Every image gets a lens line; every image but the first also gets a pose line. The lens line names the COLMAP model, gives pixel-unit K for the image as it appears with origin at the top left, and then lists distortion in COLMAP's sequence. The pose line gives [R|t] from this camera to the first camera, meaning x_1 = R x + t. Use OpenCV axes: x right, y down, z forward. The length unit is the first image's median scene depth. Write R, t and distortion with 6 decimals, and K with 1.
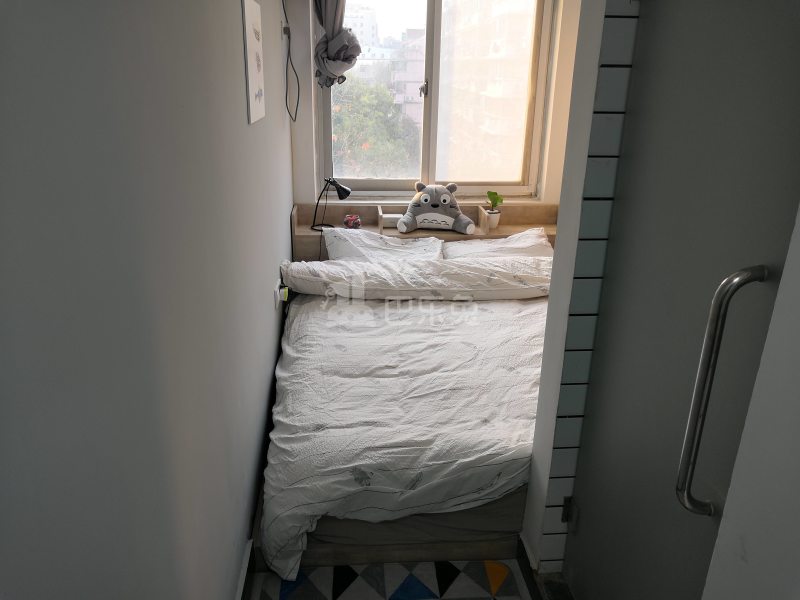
lens RADIAL K [[627.7, 0, 403.9], [0, 627.7, 297.5], [0, 0, 1]] dist [0.014480, -0.007775]
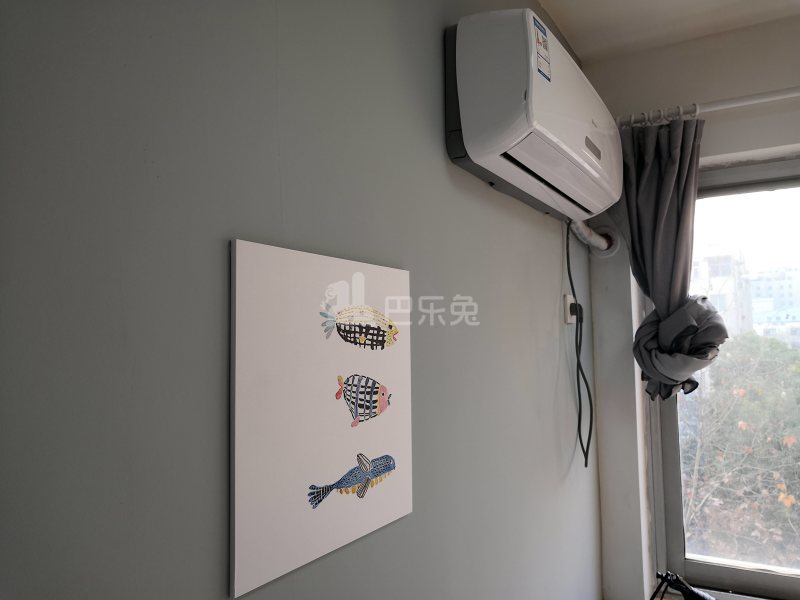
lens RADIAL K [[627.7, 0, 401.6], [0, 627.7, 300.6], [0, 0, 1]] dist [0.014480, -0.007775]
pose [[0.813022, -0.069941, -0.578017, 0.019322], [-0.164853, 0.924481, -0.343741, -0.229870], [0.558407, 0.374757, 0.740094, 0.534962]]
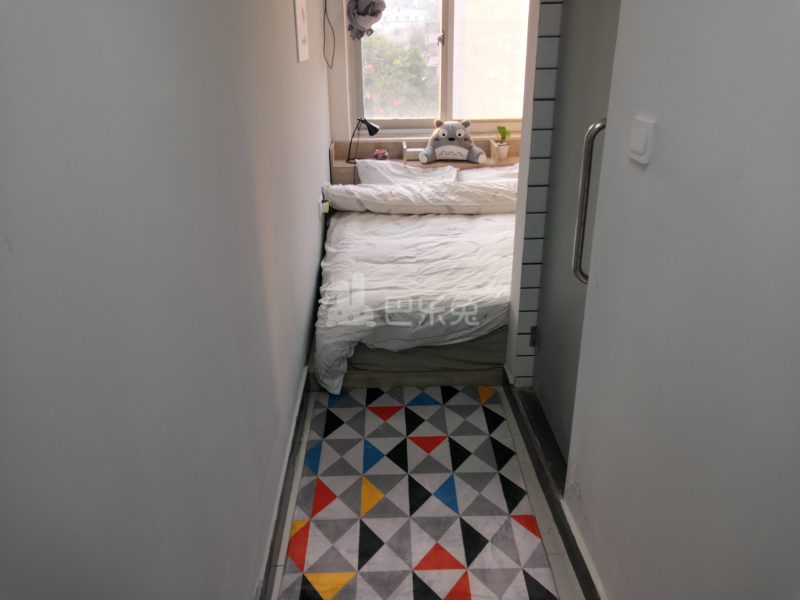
lens RADIAL K [[627.7, 0, 397.5], [0, 627.7, 302.1], [0, 0, 1]] dist [0.014480, -0.007775]
pose [[0.997465, -0.009383, -0.070539, 0.037691], [0.013351, 0.998342, 0.055991, 0.114089], [0.069897, -0.056791, 0.995936, -0.244188]]
